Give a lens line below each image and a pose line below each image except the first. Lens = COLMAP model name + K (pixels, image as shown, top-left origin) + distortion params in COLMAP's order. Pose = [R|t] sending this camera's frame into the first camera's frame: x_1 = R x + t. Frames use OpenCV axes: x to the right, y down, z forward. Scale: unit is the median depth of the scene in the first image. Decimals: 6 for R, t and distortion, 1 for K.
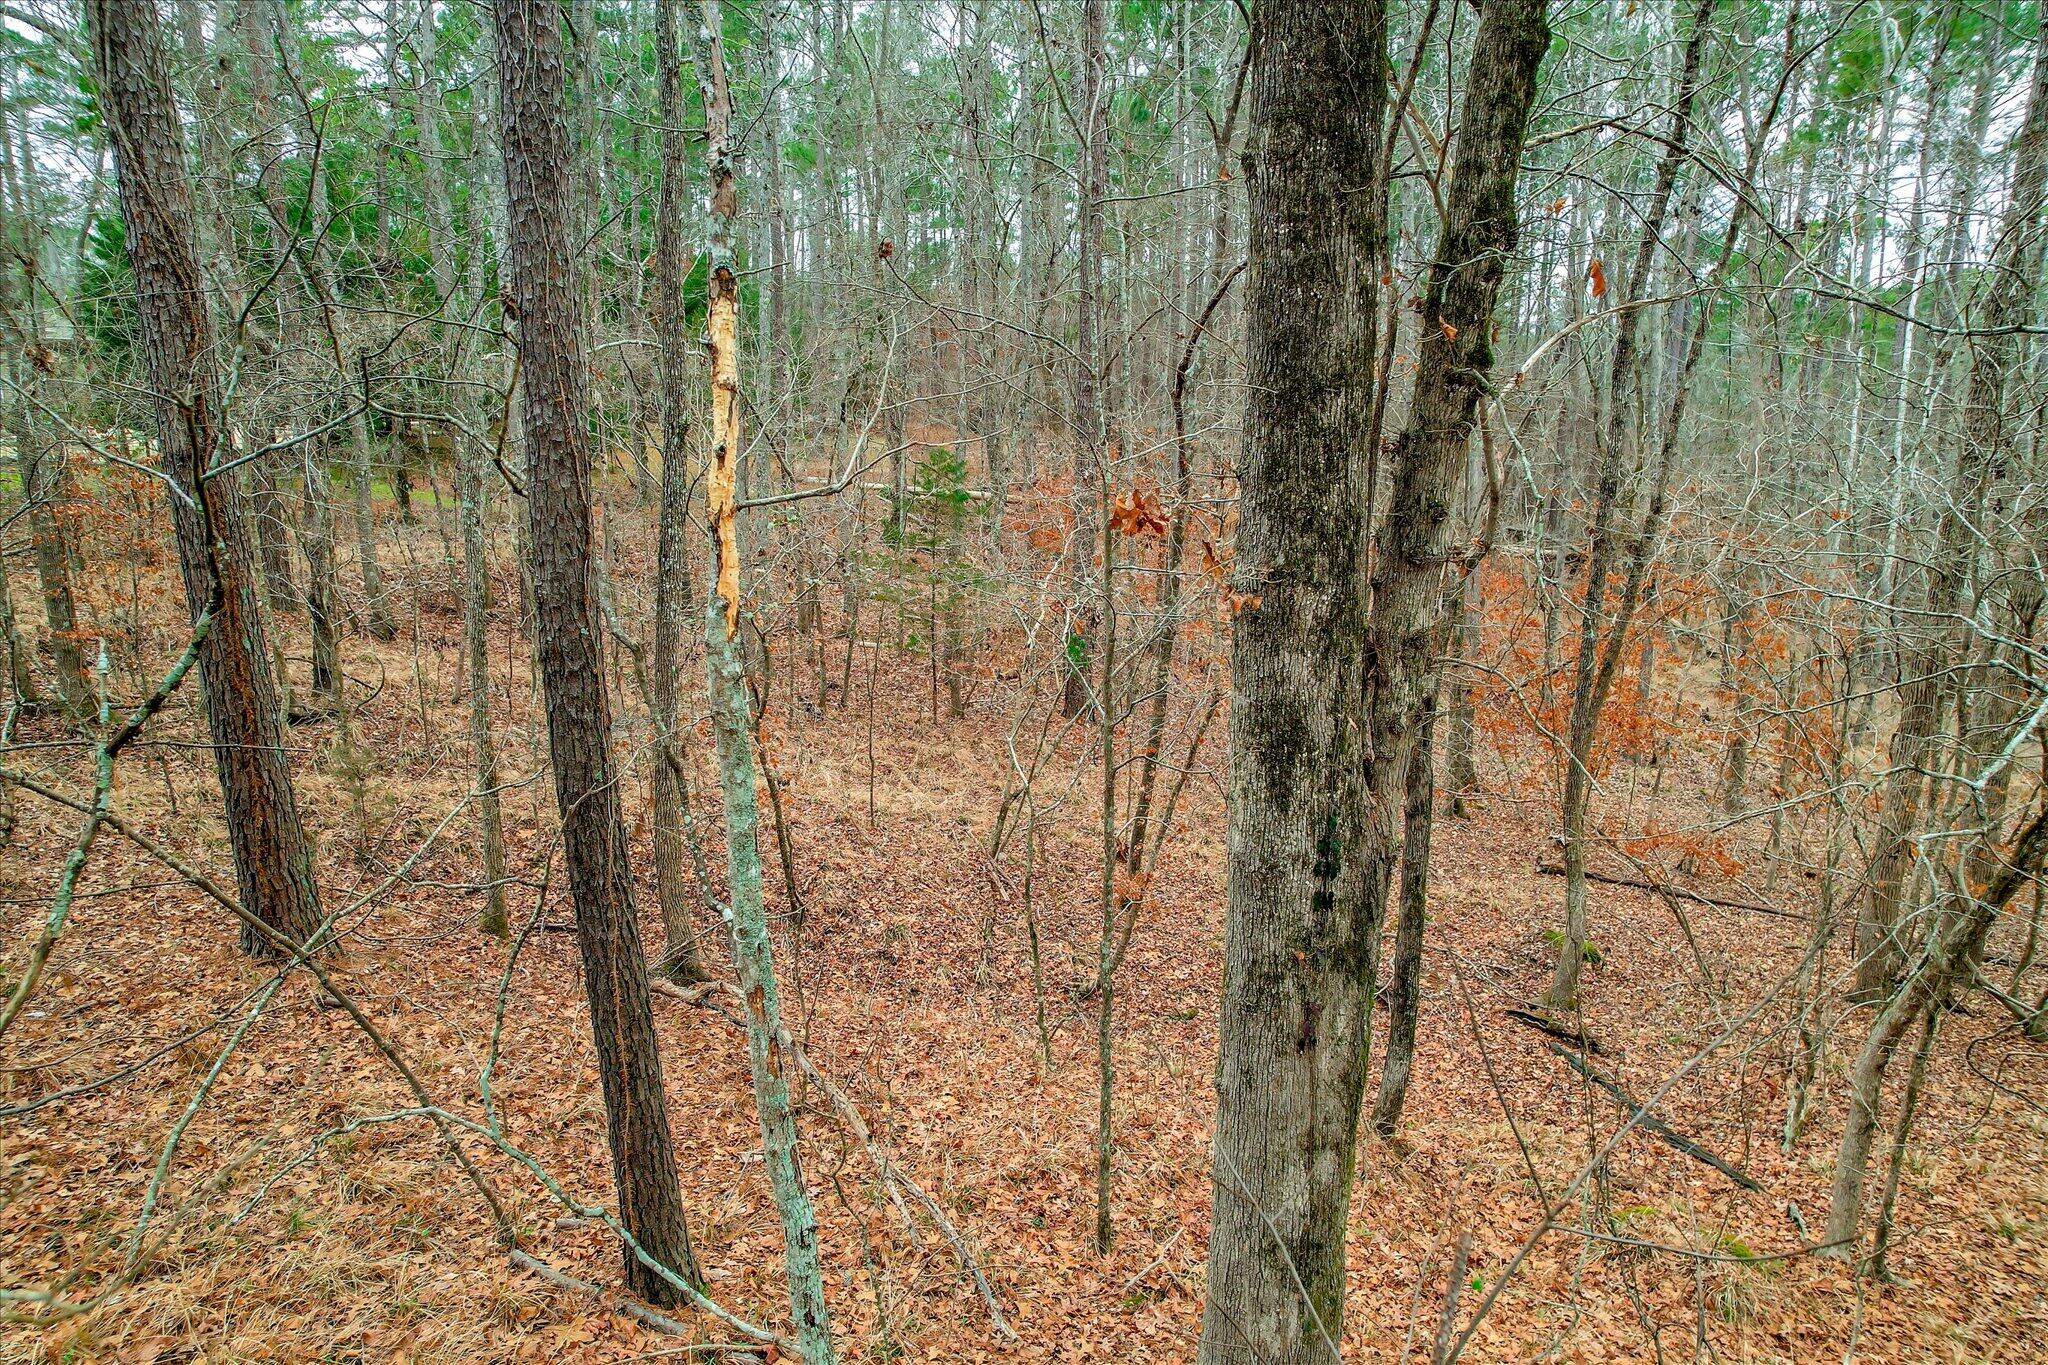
lens RADIAL K [[1306.6, 0, 1024.8], [0, 1306.6, 683.9], [0, 0, 1]] dist [-0.052264, 0.017485]
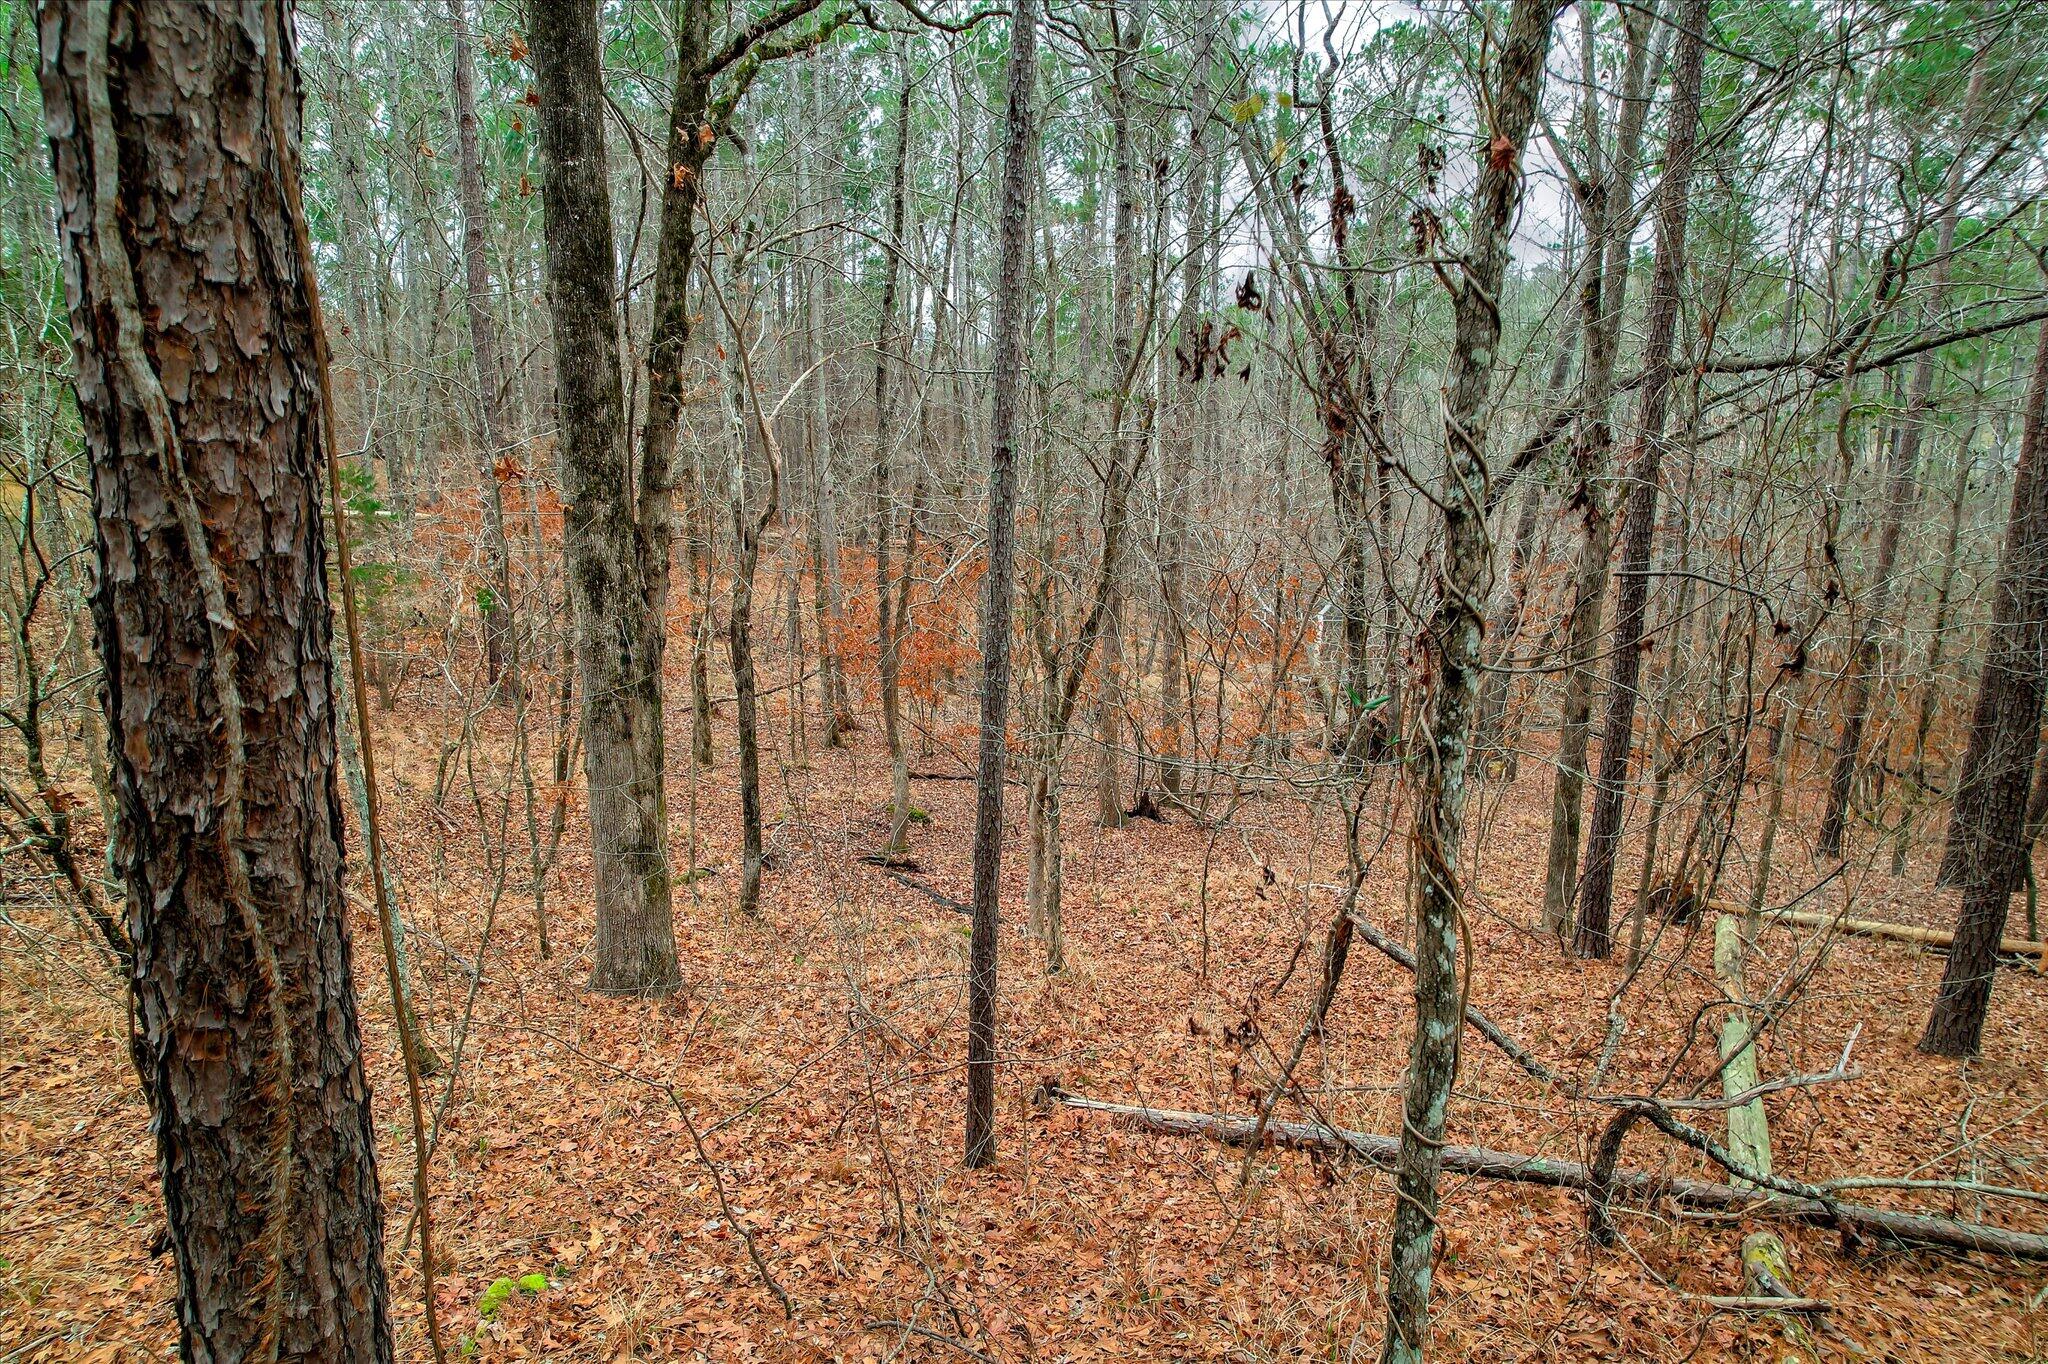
lens RADIAL K [[1306.6, 0, 1023.6], [0, 1306.6, 682.1], [0, 0, 1]] dist [-0.052264, 0.017485]
pose [[0.908239, -0.094560, 0.407628, -0.034271], [0.099790, 0.994973, 0.008467, 0.245665], [-0.406379, 0.032987, 0.913109, -1.073086]]
